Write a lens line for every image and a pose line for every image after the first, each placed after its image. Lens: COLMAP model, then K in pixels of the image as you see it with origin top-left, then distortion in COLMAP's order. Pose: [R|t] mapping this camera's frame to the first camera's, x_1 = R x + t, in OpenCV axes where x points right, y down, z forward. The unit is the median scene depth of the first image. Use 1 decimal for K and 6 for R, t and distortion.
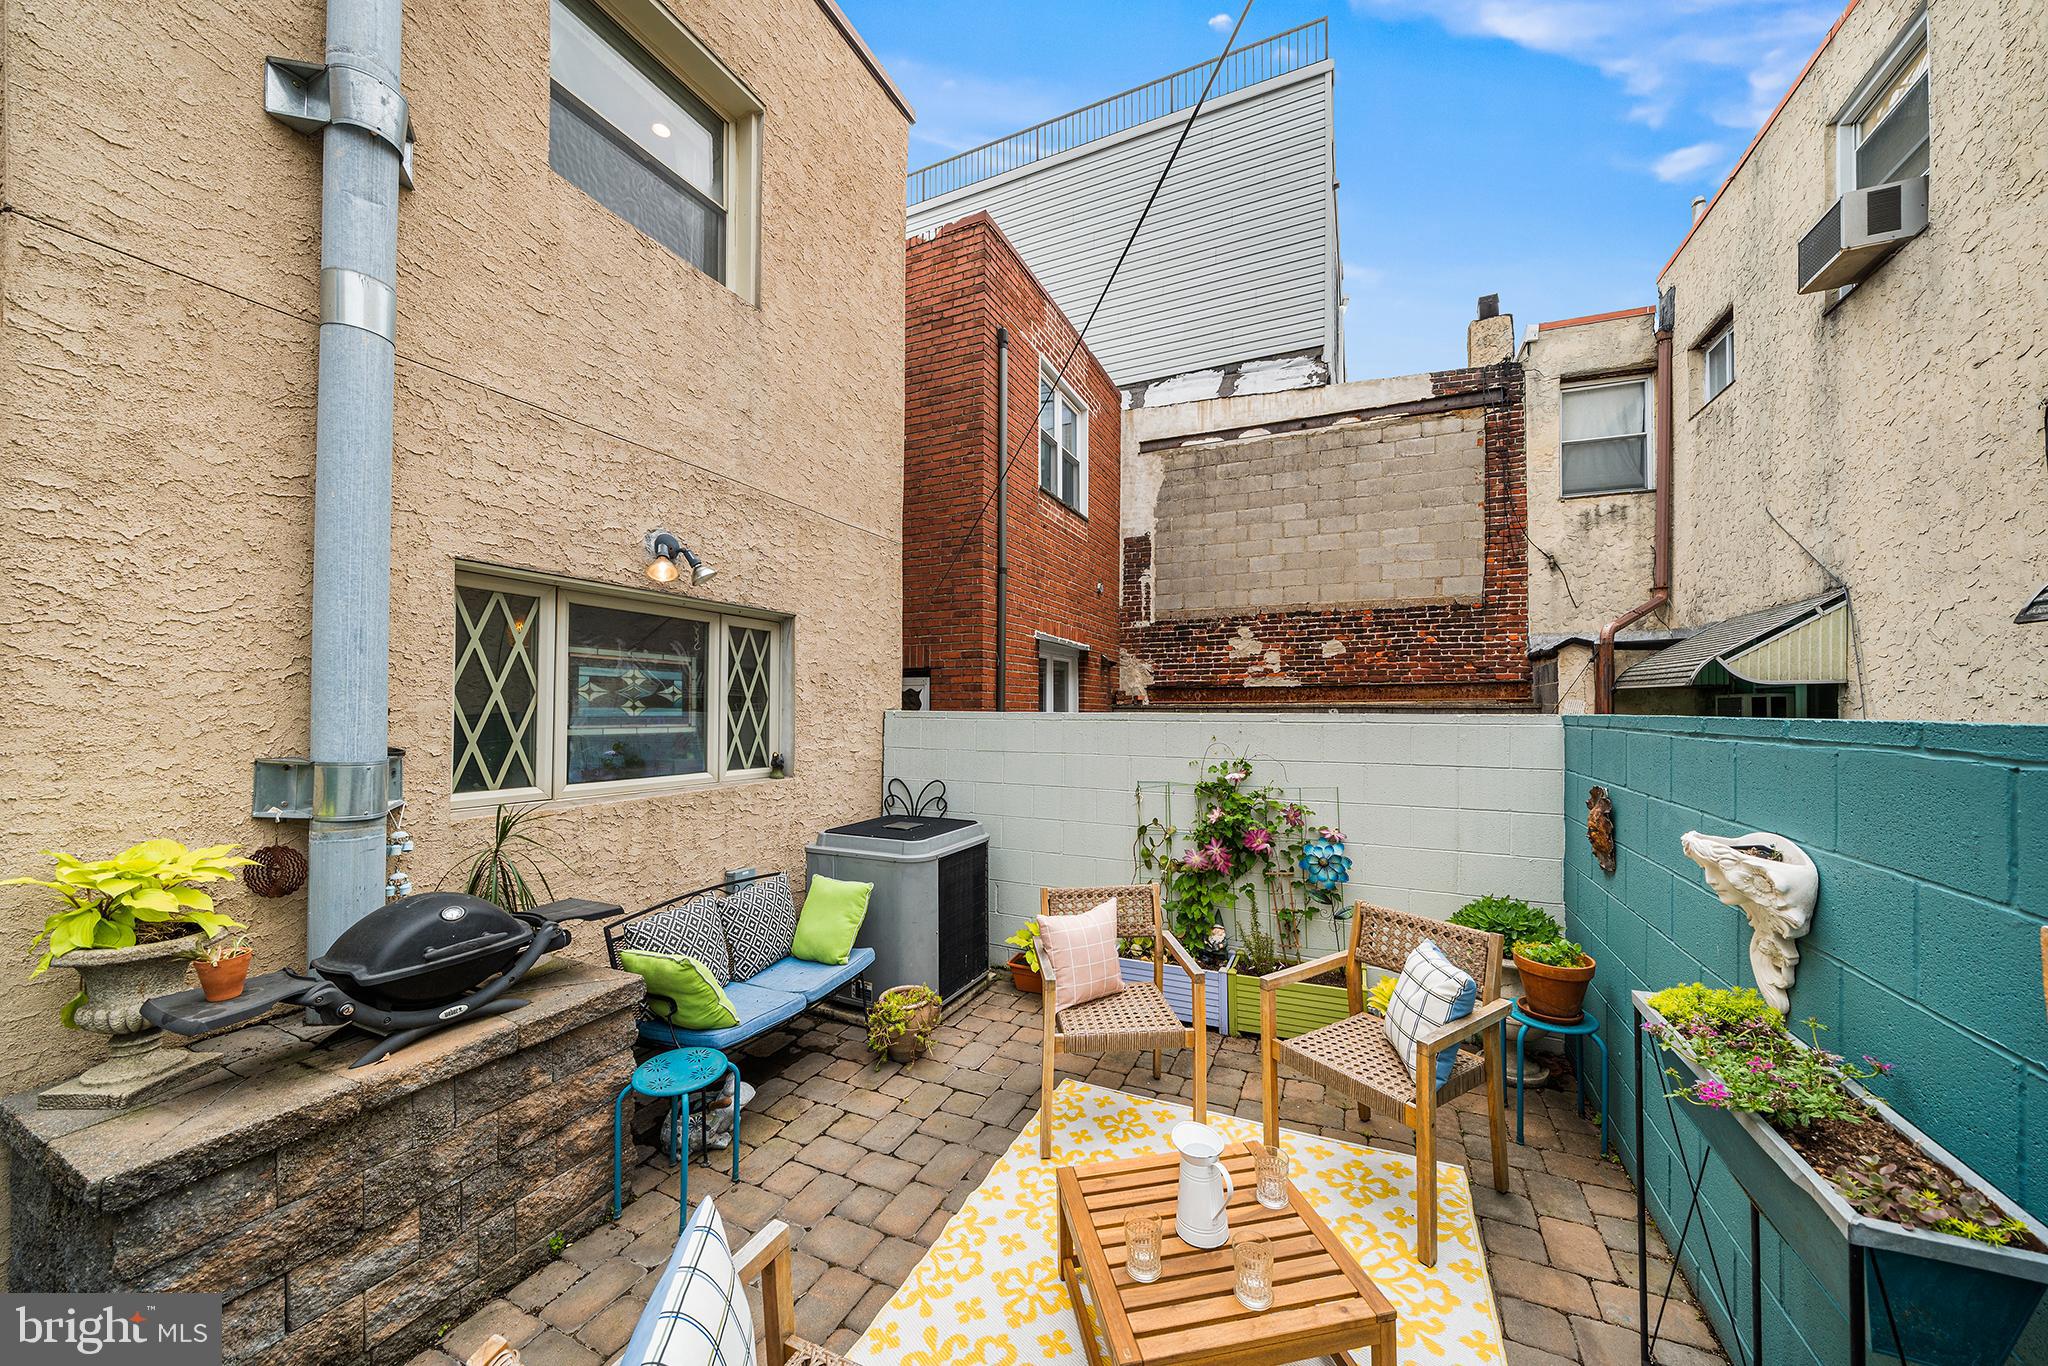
lens RADIAL K [[714.2, 0, 1023.8], [0, 714.2, 692.5], [0, 0, 1]] dist [-0.001362, -0.000233]
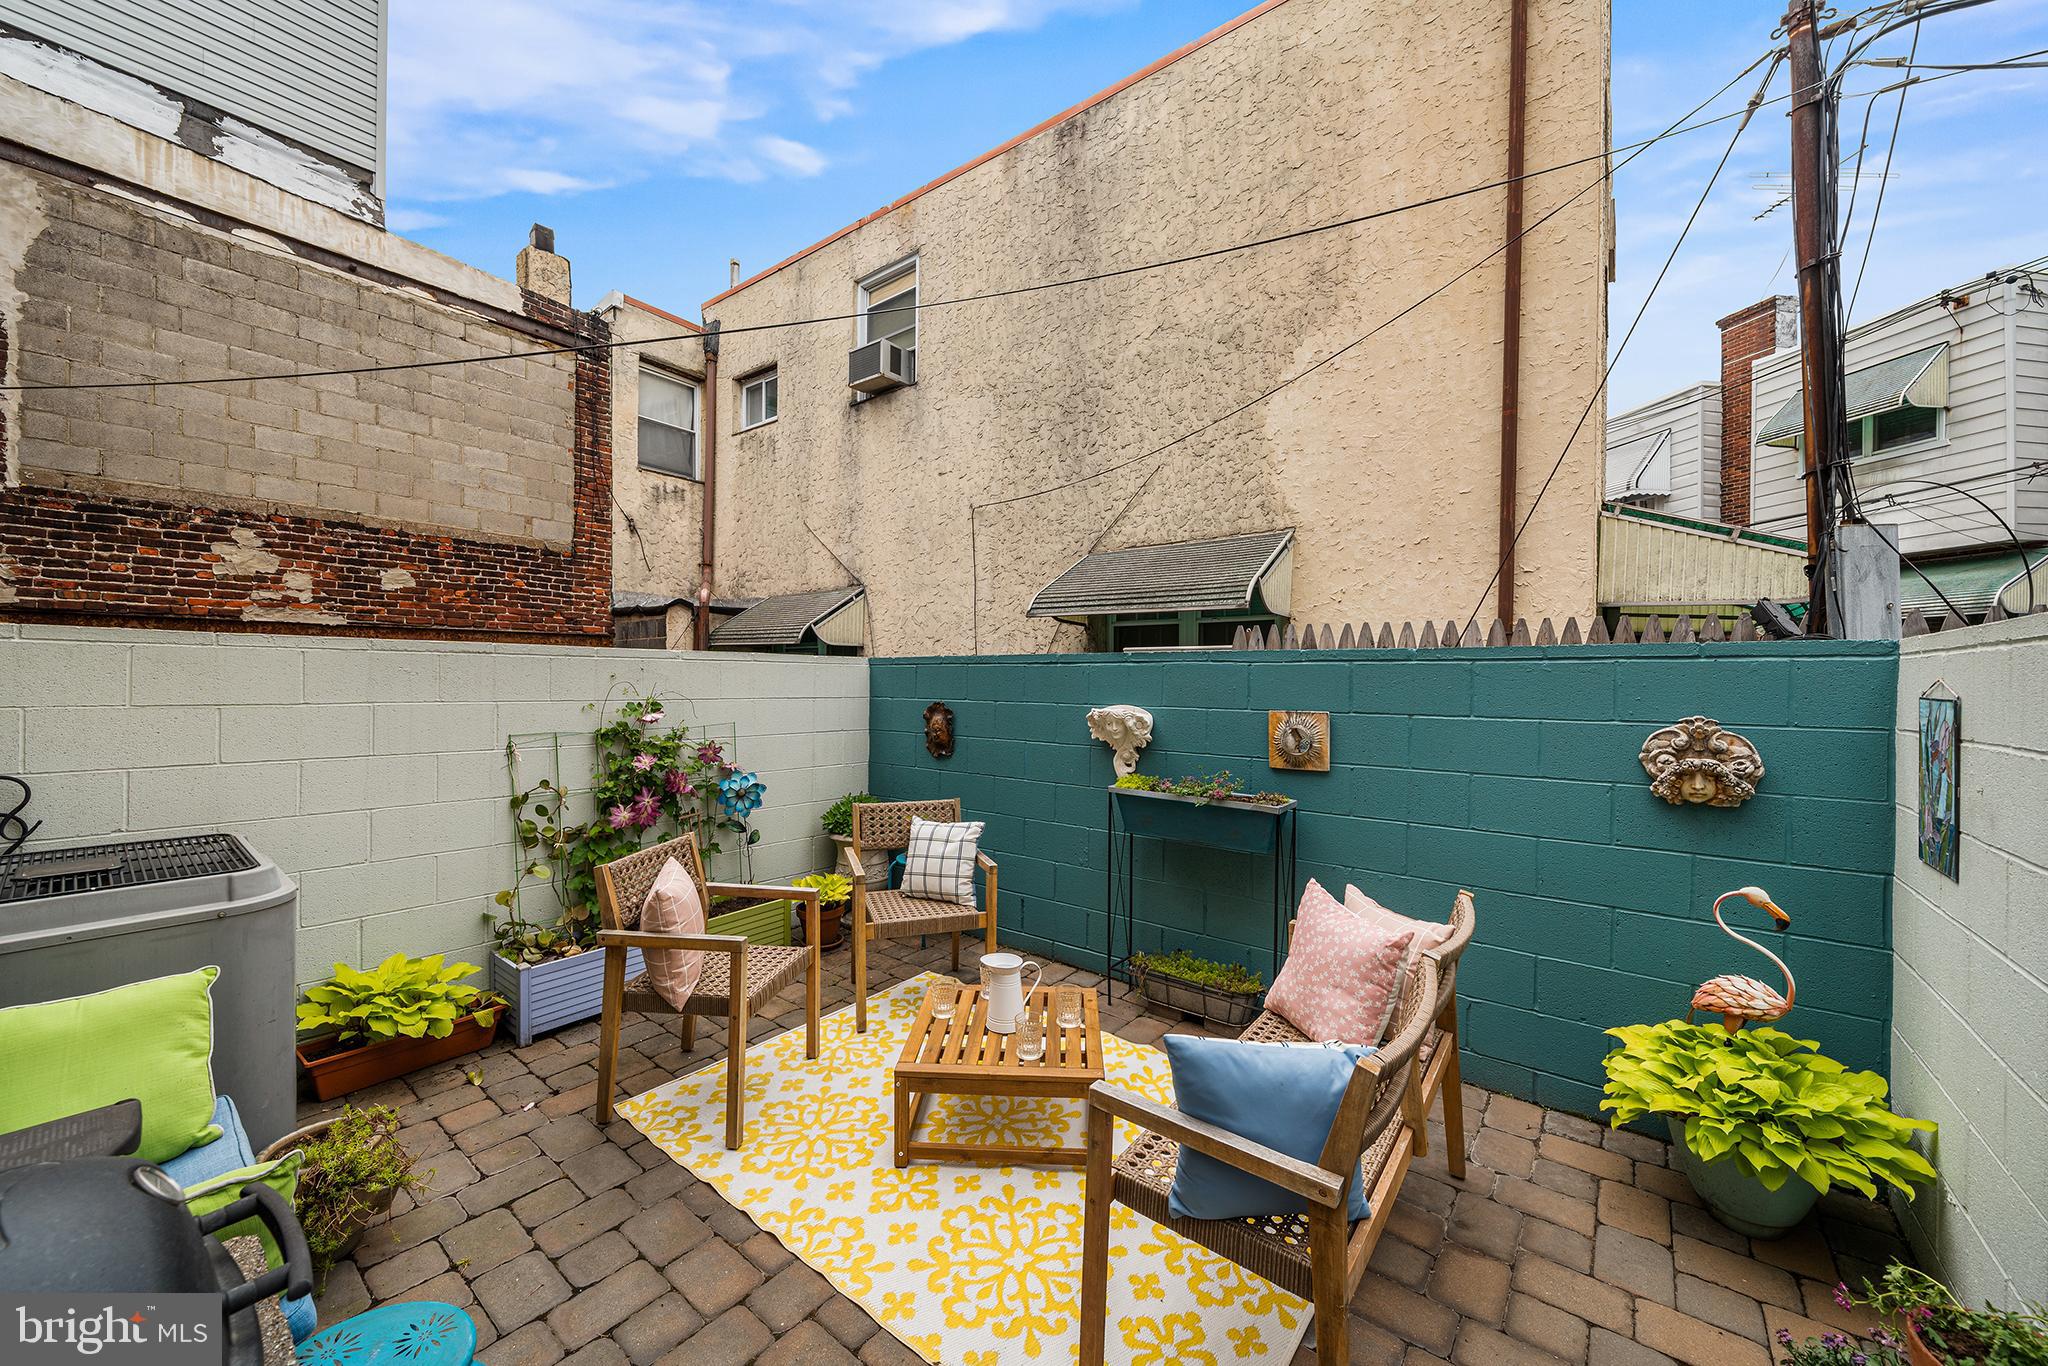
lens RADIAL K [[784.8, 0, 1030.7], [0, 784.8, 677.3], [0, 0, 1]] dist [0.000560, -0.000230]
pose [[0.213228, 0.004053, 0.976994, -0.279623], [-0.030309, 0.999538, 0.002468, 0.024085], [-0.976532, -0.030138, 0.213252, 0.158863]]
